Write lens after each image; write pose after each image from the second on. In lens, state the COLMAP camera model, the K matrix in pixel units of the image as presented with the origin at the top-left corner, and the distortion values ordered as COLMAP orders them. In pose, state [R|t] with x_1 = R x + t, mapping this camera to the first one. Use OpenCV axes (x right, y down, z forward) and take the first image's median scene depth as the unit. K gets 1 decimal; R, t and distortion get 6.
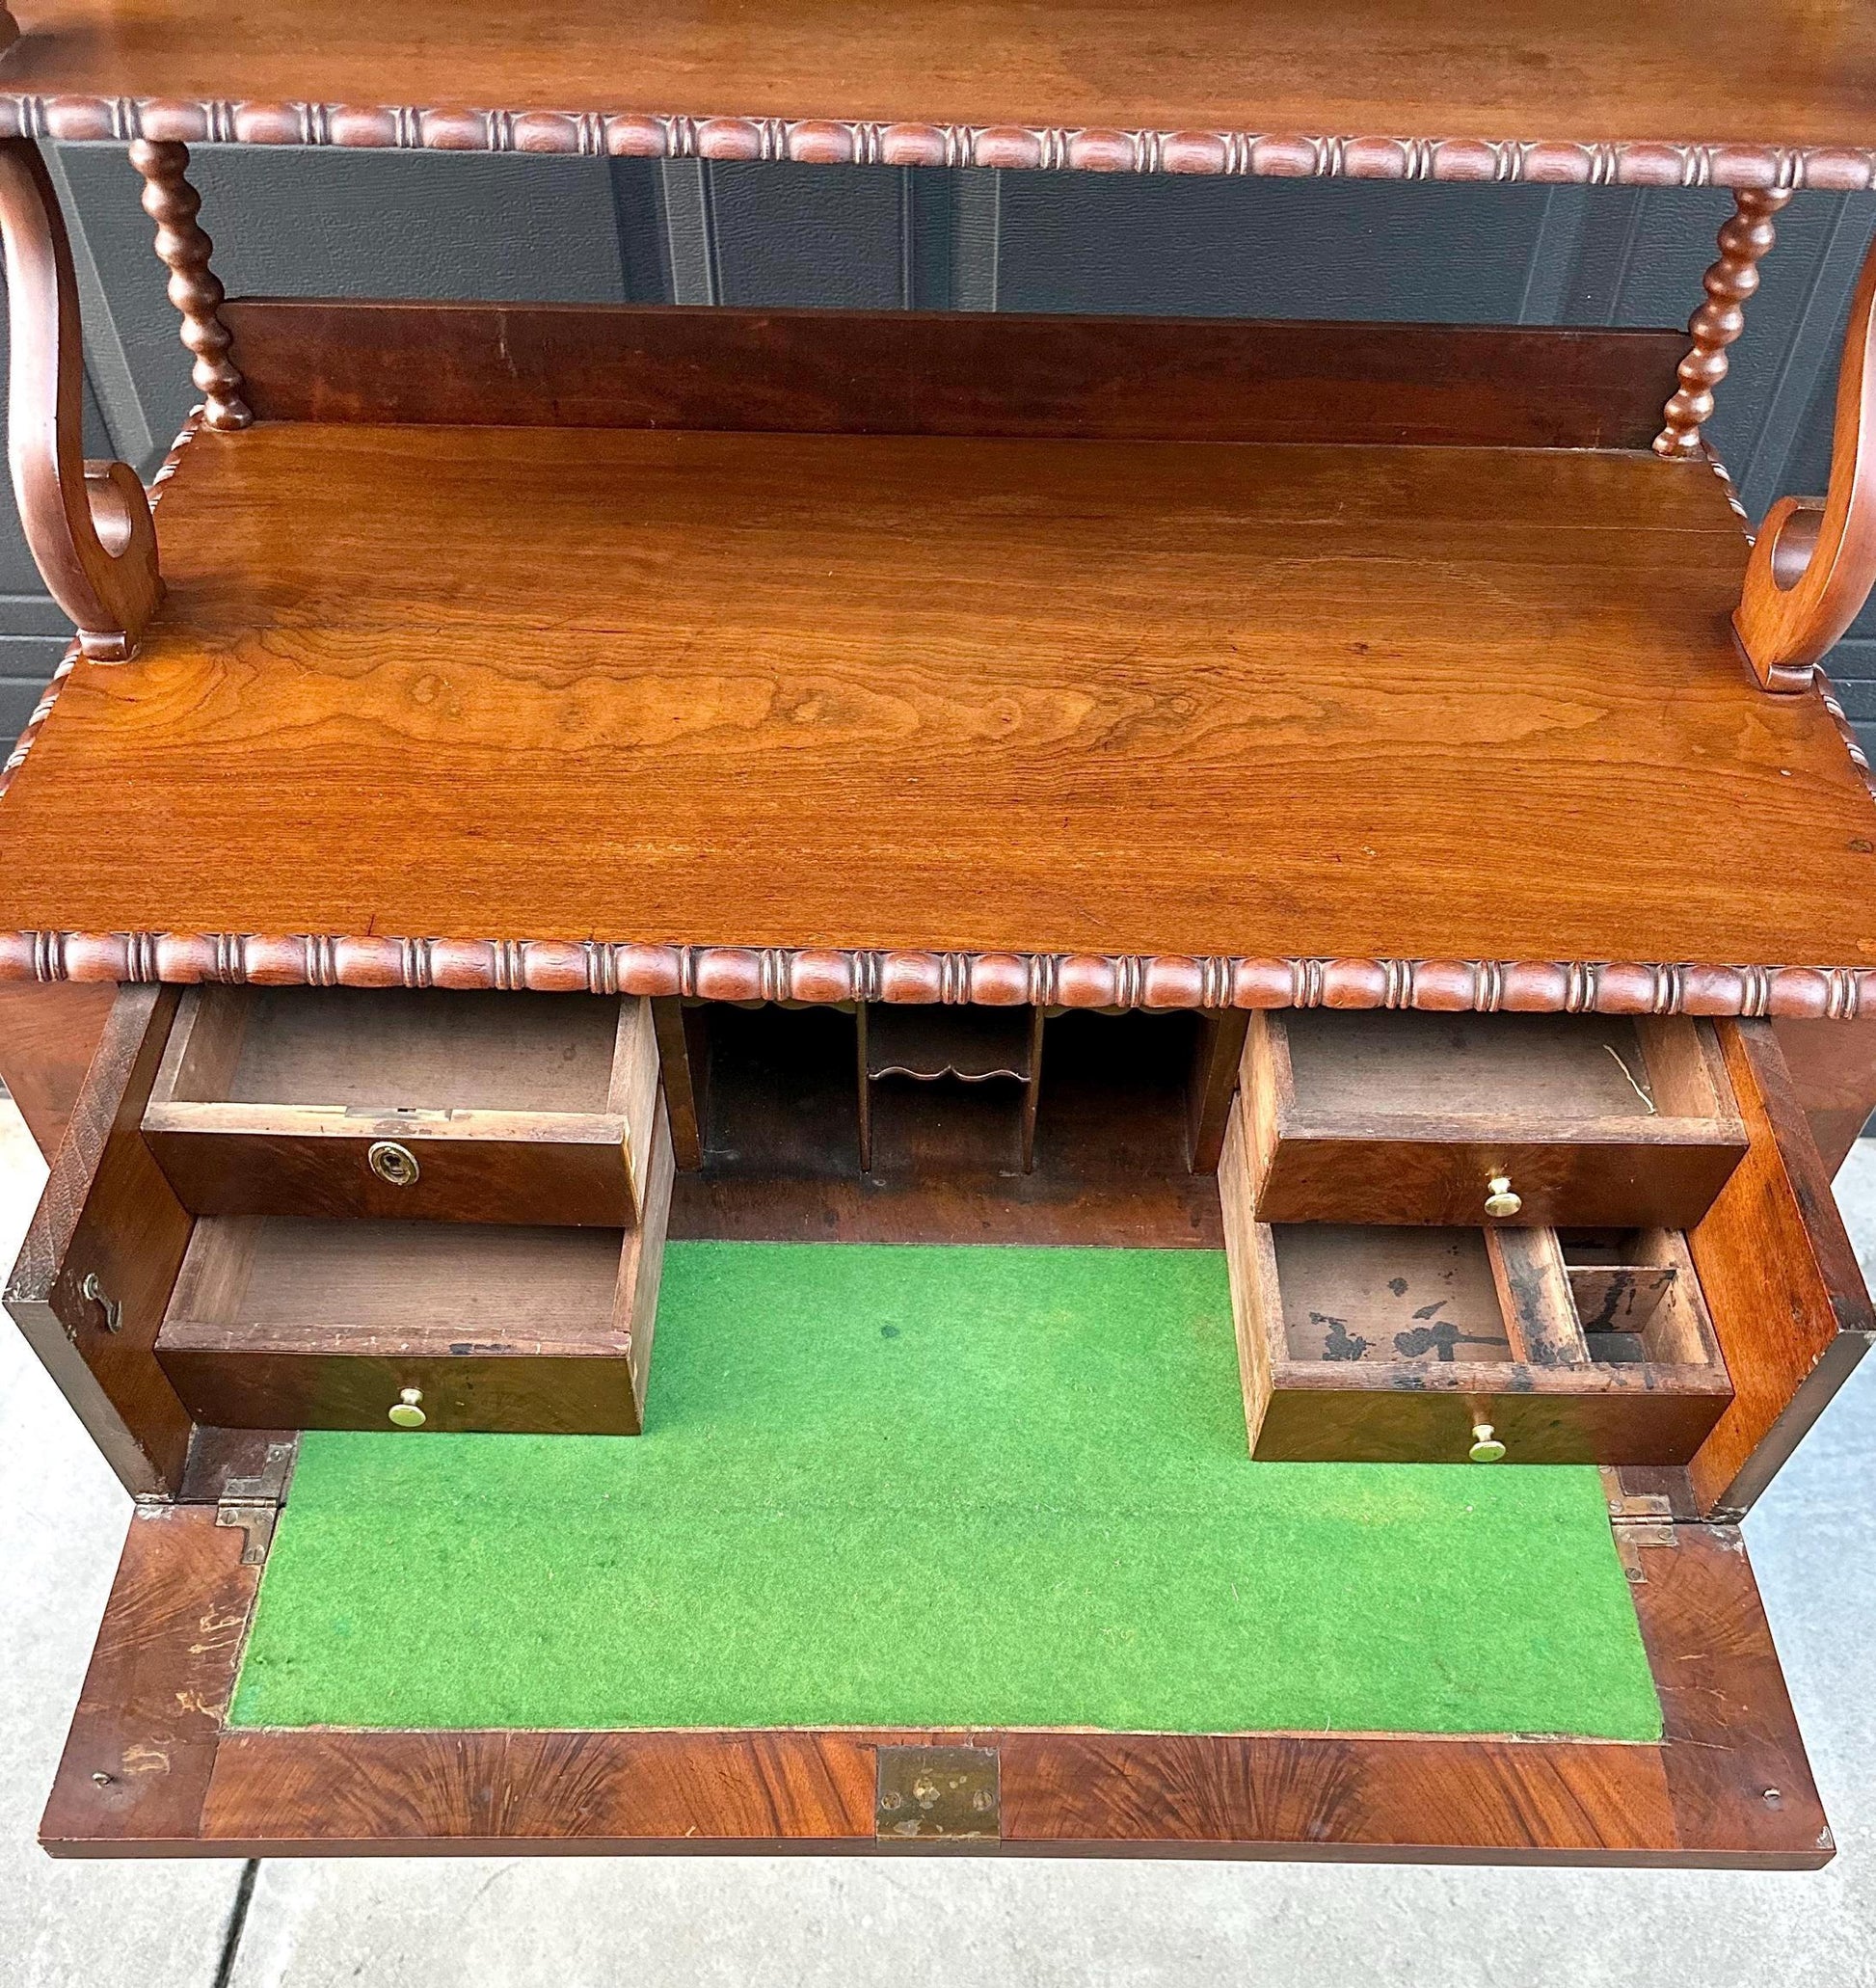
lens RADIAL K [[1864.9, 0, 955.0], [0, 1864.9, 1375.4], [0, 0, 1]] dist [-0.008371, 0.000000]
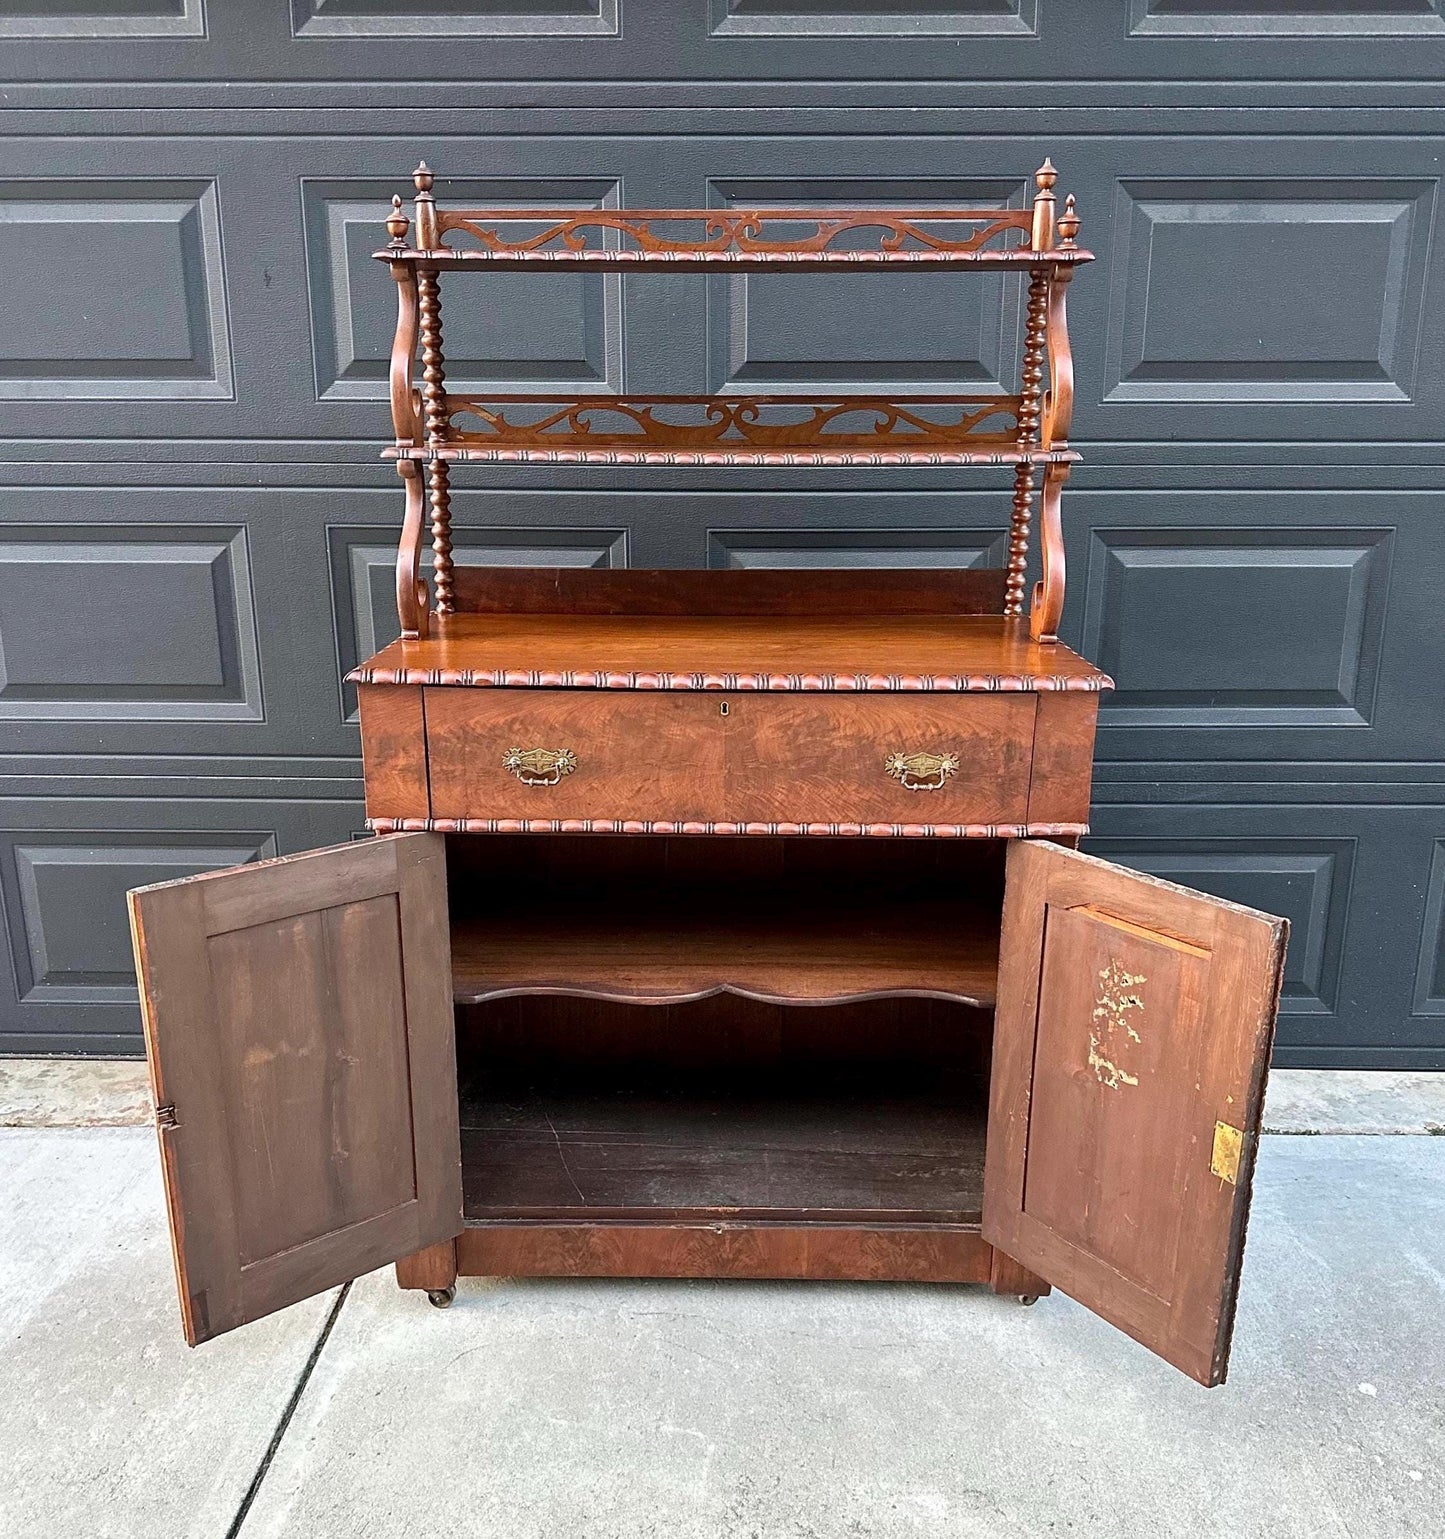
lens RADIAL K [[1443.7, 0, 707.5], [0, 1443.7, 799.7], [0, 0, 1]] dist [-0.008371, 0.000000]
pose [[0.999802, -0.014405, -0.013719, -0.006612], [0.003732, 0.813241, -0.581915, 0.999018], [0.019539, 0.581748, 0.813134, -0.535239]]
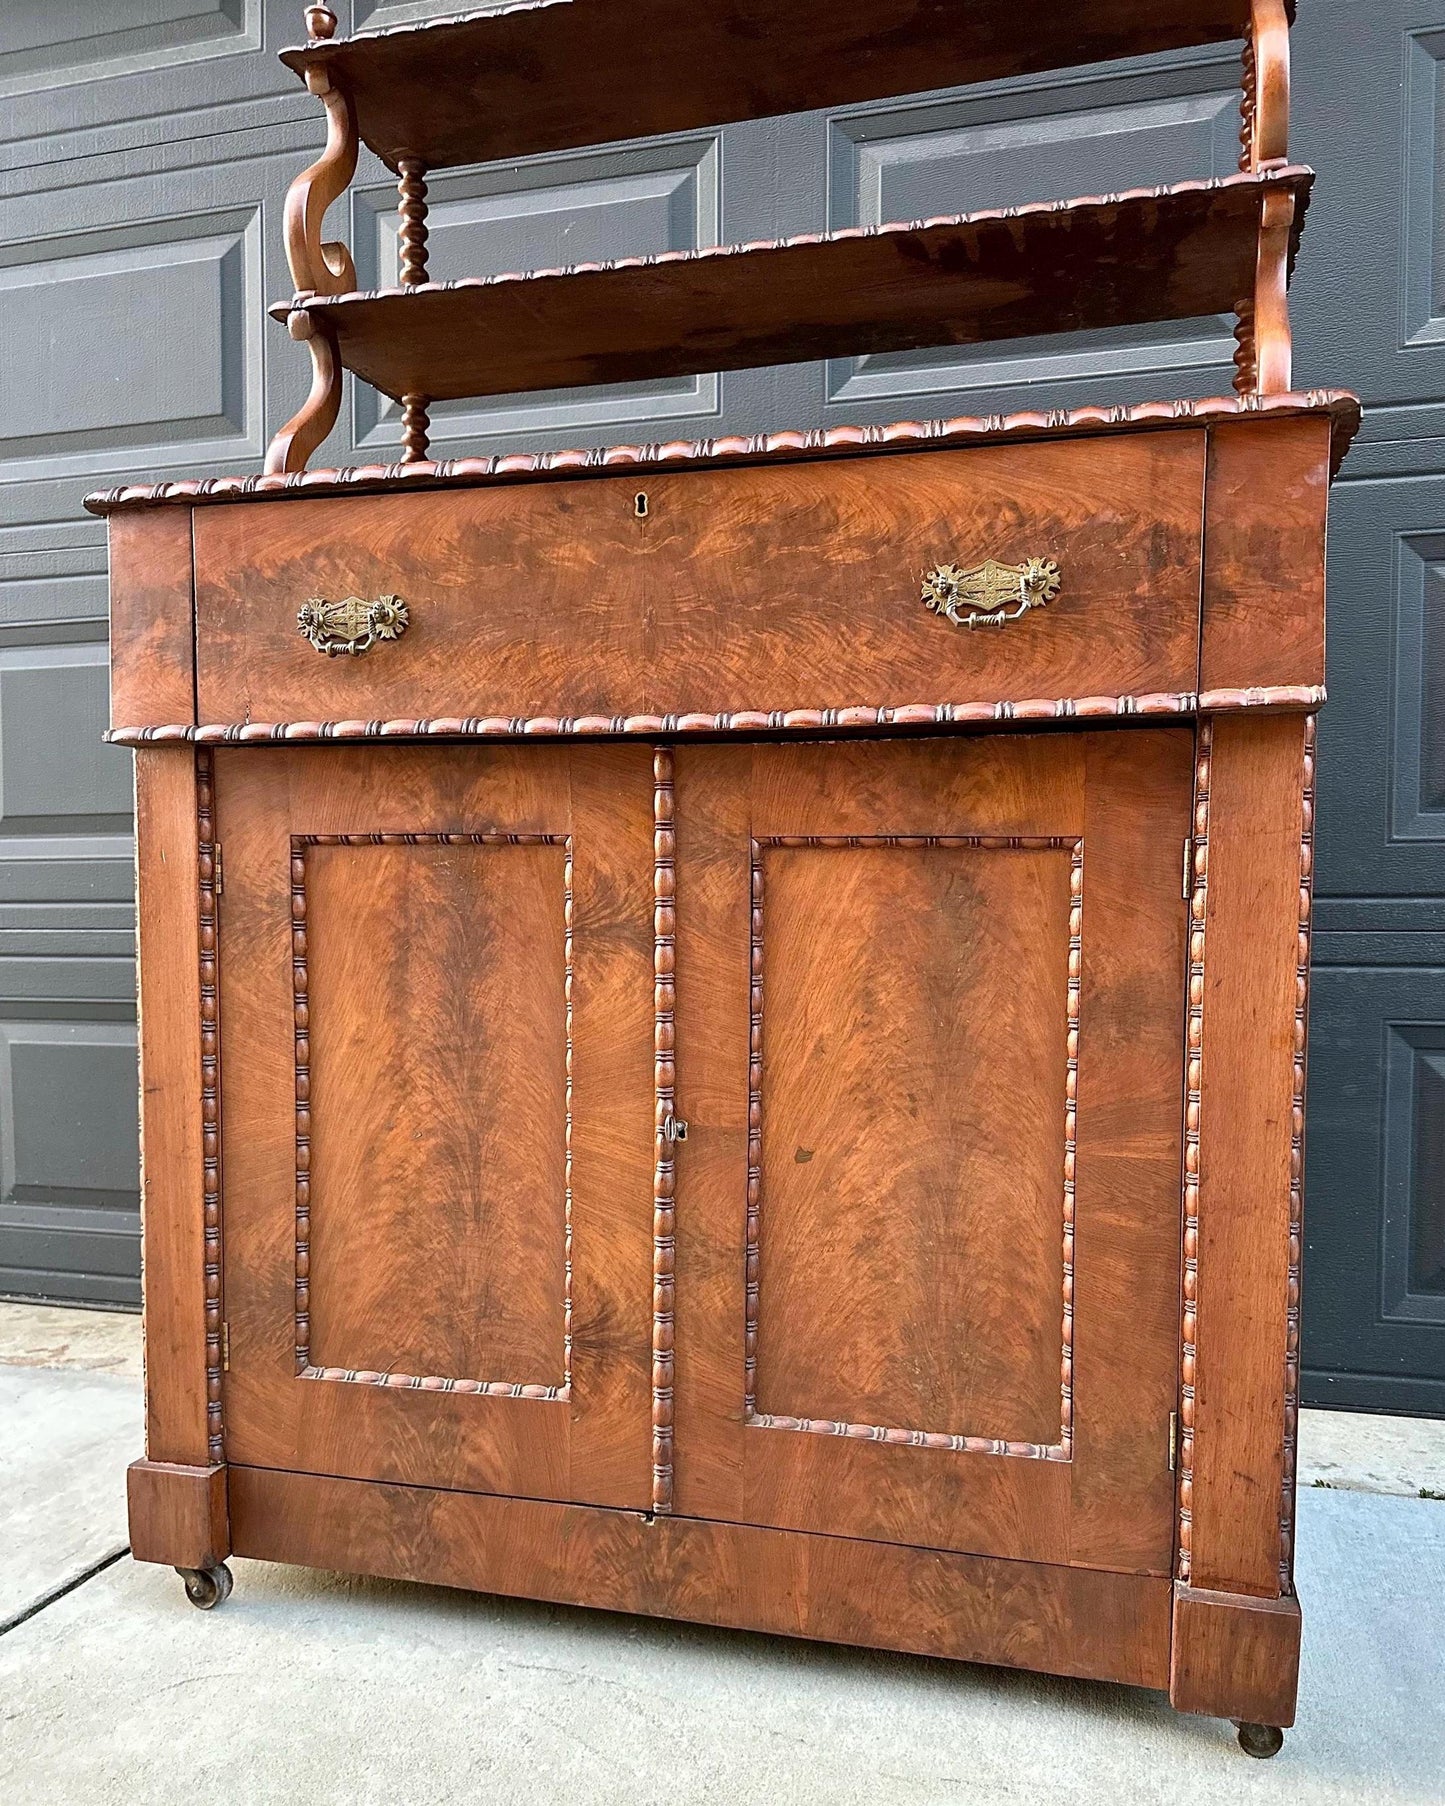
lens RADIAL K [[1385.2, 0, 744.5], [0, 1385.2, 1000.3], [0, 0, 1]] dist [0.076291, -0.115066]
pose [[0.966246, -0.003451, -0.257598, 0.334021], [-0.191764, 0.658081, -0.728118, 0.810812], [0.172033, 0.752939, 0.635207, 0.536952]]
